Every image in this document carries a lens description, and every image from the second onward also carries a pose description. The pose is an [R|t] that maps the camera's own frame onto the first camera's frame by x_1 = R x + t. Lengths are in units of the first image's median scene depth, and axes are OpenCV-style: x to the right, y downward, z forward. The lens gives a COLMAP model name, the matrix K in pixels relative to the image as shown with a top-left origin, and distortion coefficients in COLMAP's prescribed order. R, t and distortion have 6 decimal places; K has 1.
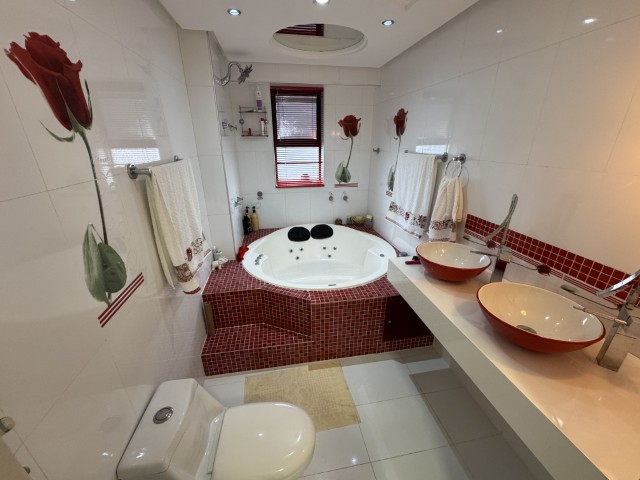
lens RADIAL K [[254.7, 0, 319.2], [0, 254.7, 239.2], [0, 0, 1]] dist [-0.002379, 0.000054]
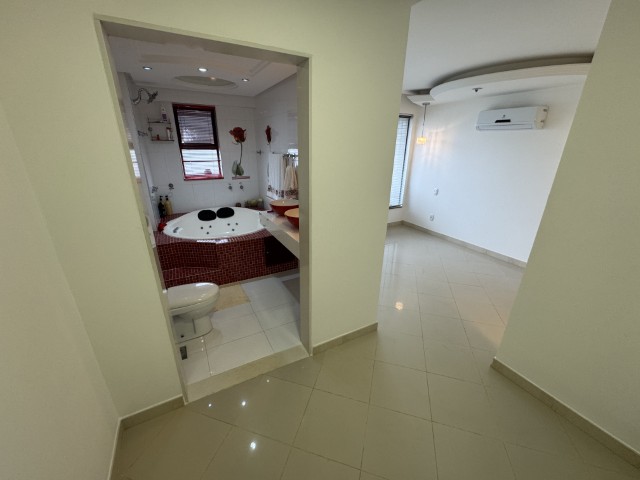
lens RADIAL K [[254.7, 0, 319.2], [0, 254.7, 239.2], [0, 0, 1]] dist [-0.002379, 0.000054]
pose [[0.947547, -0.096178, 0.304801, 0.059243], [0.100626, 0.994924, 0.001120, 0.168841], [-0.303361, 0.029610, 0.952415, -0.448176]]
